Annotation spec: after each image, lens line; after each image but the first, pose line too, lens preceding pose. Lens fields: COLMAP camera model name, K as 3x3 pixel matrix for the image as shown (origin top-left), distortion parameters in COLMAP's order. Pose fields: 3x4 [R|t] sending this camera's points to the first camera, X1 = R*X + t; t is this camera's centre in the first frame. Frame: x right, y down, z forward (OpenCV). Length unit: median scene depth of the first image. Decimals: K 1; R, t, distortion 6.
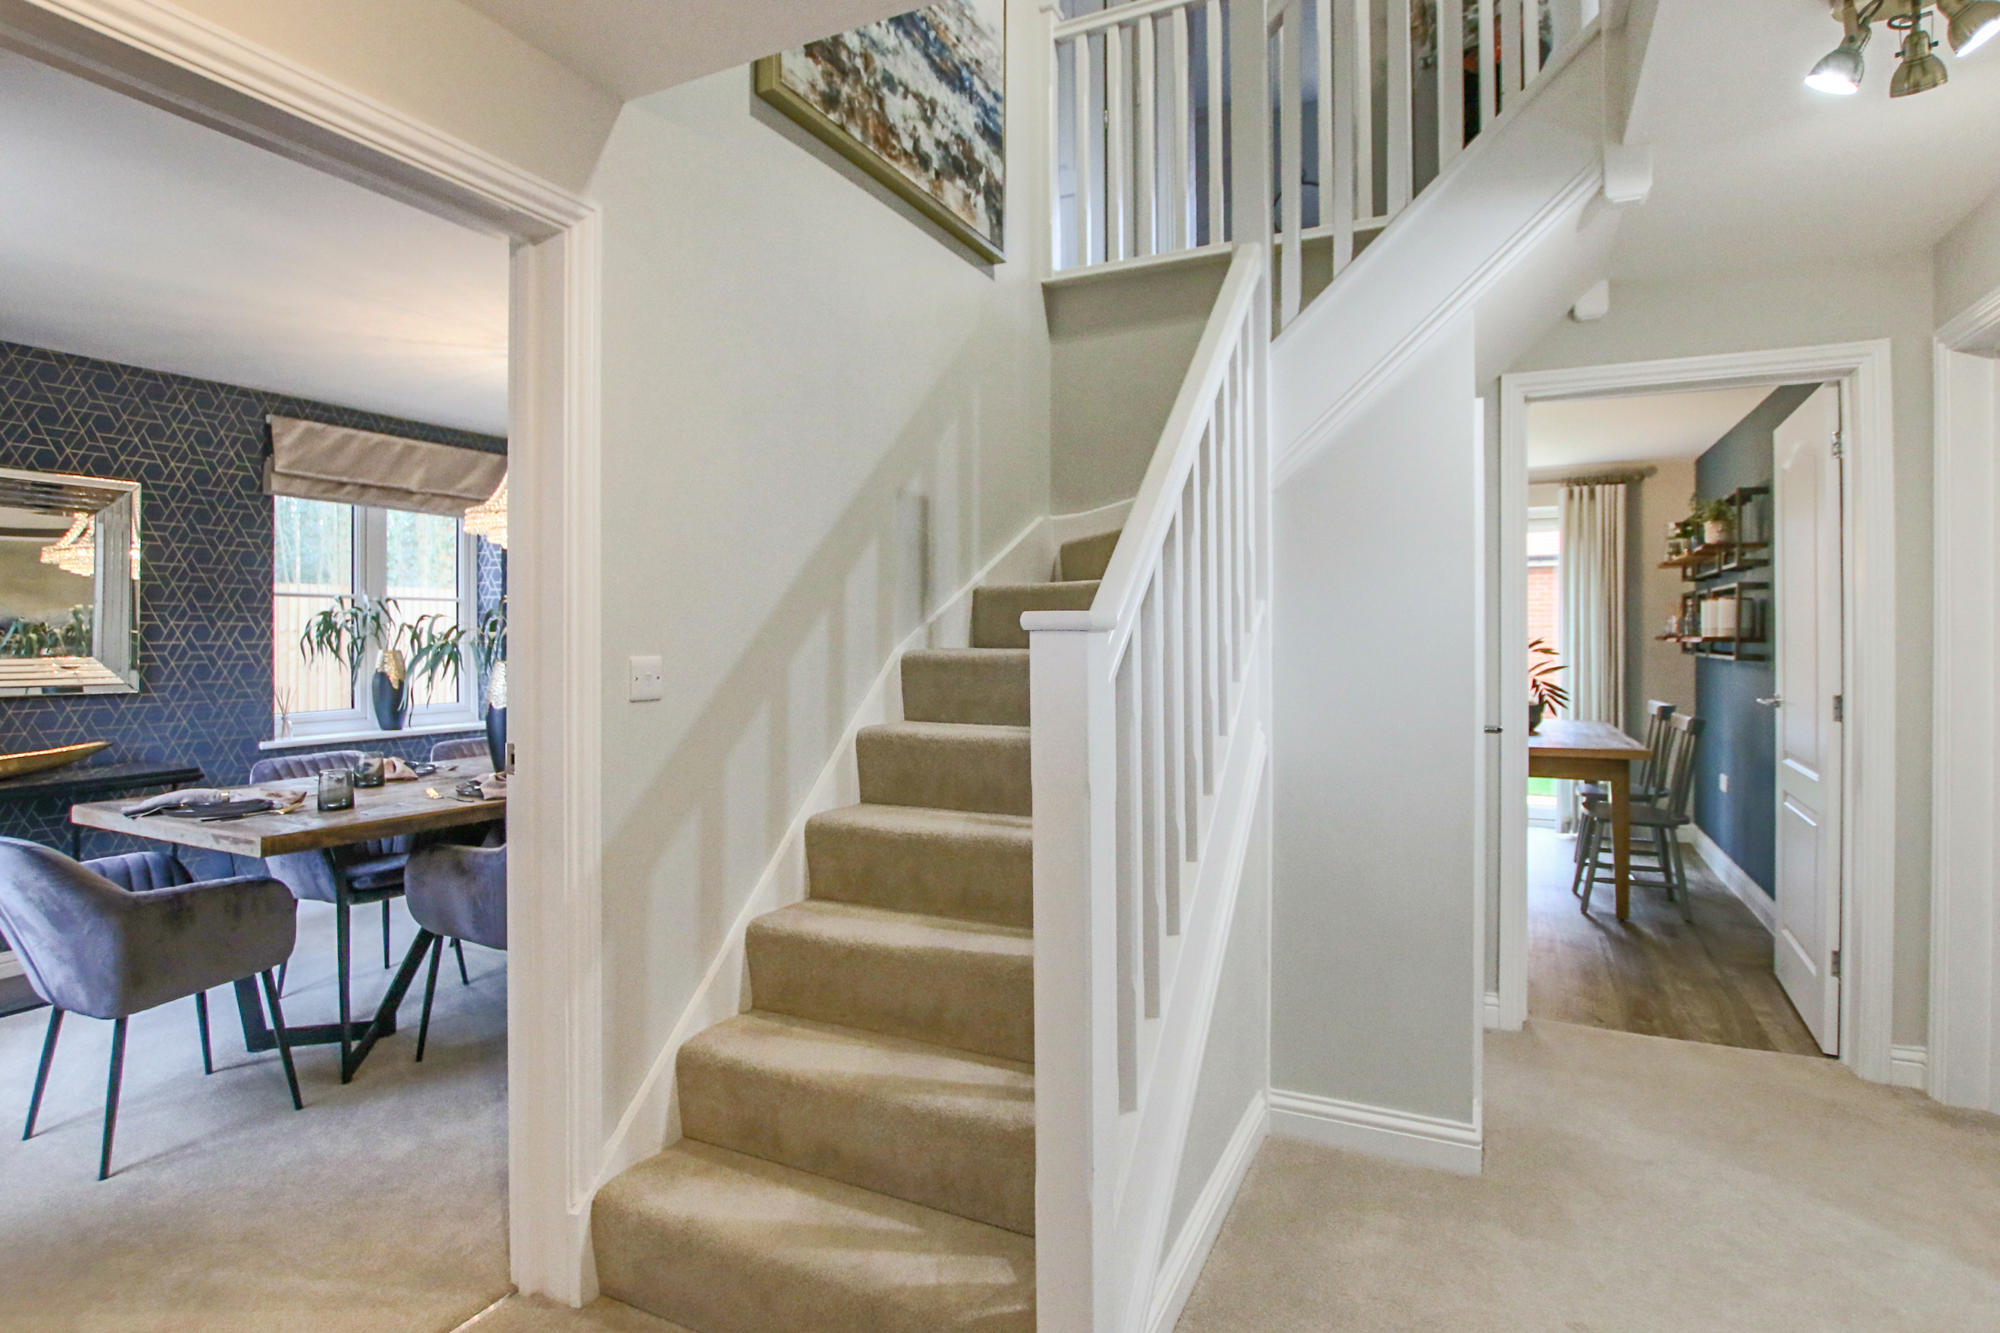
lens RADIAL K [[1068.8, 0, 1008.0], [0, 1068.8, 638.3], [0, 0, 1]] dist [-0.021292, -0.000881]
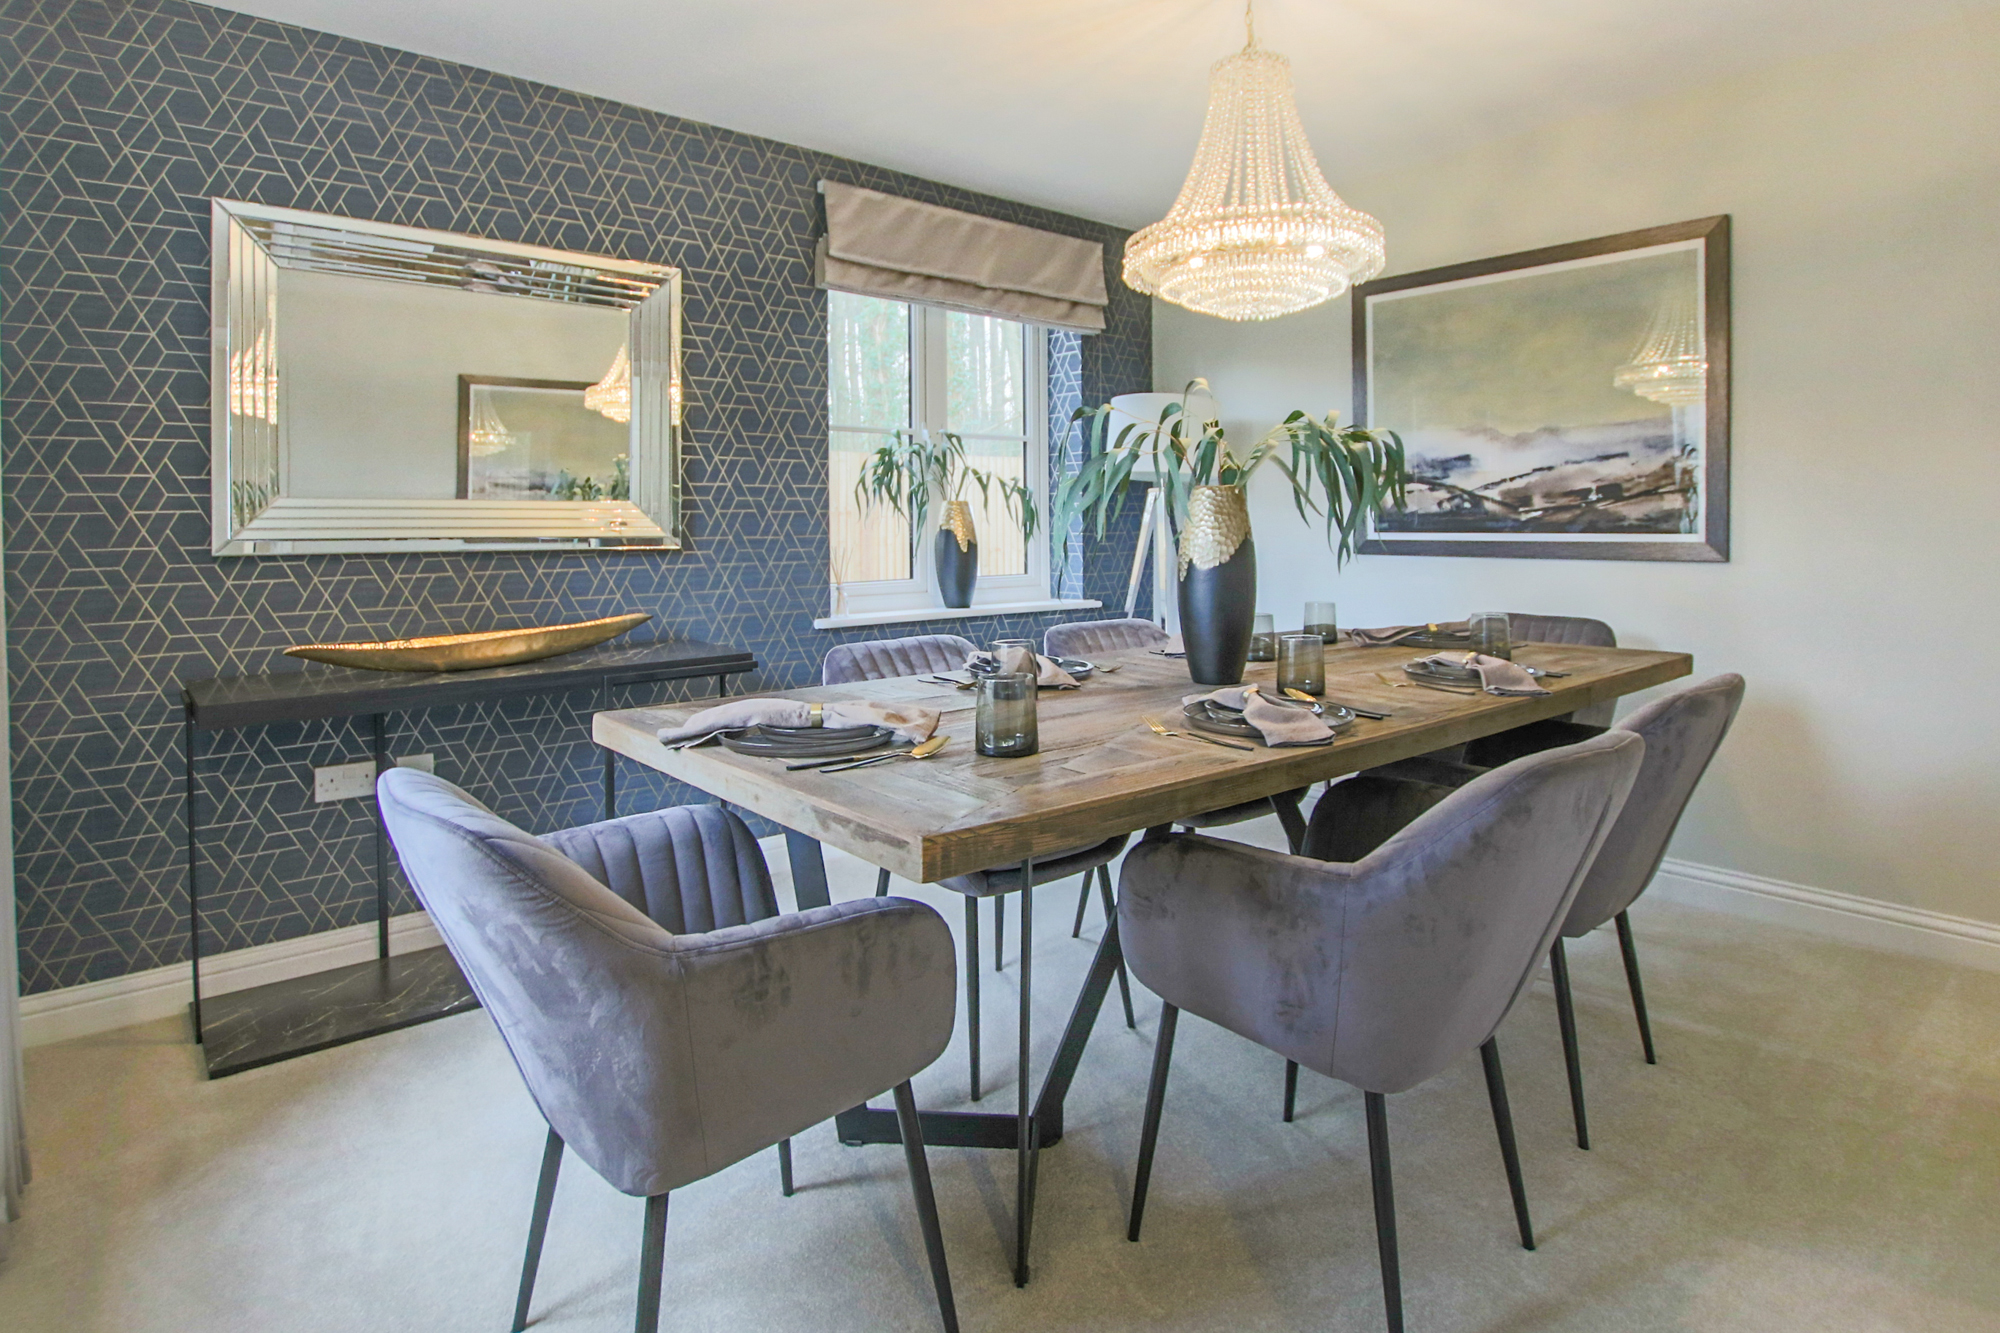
lens RADIAL K [[1048.2, 0, 994.3], [0, 1048.2, 542.5], [0, 0, 1]] dist [-0.025587, 0.000031]
pose [[0.922287, -0.003437, -0.386491, -0.310799], [0.007361, 0.999935, 0.008674, 0.039276], [0.386437, -0.010844, 0.922252, 0.374151]]
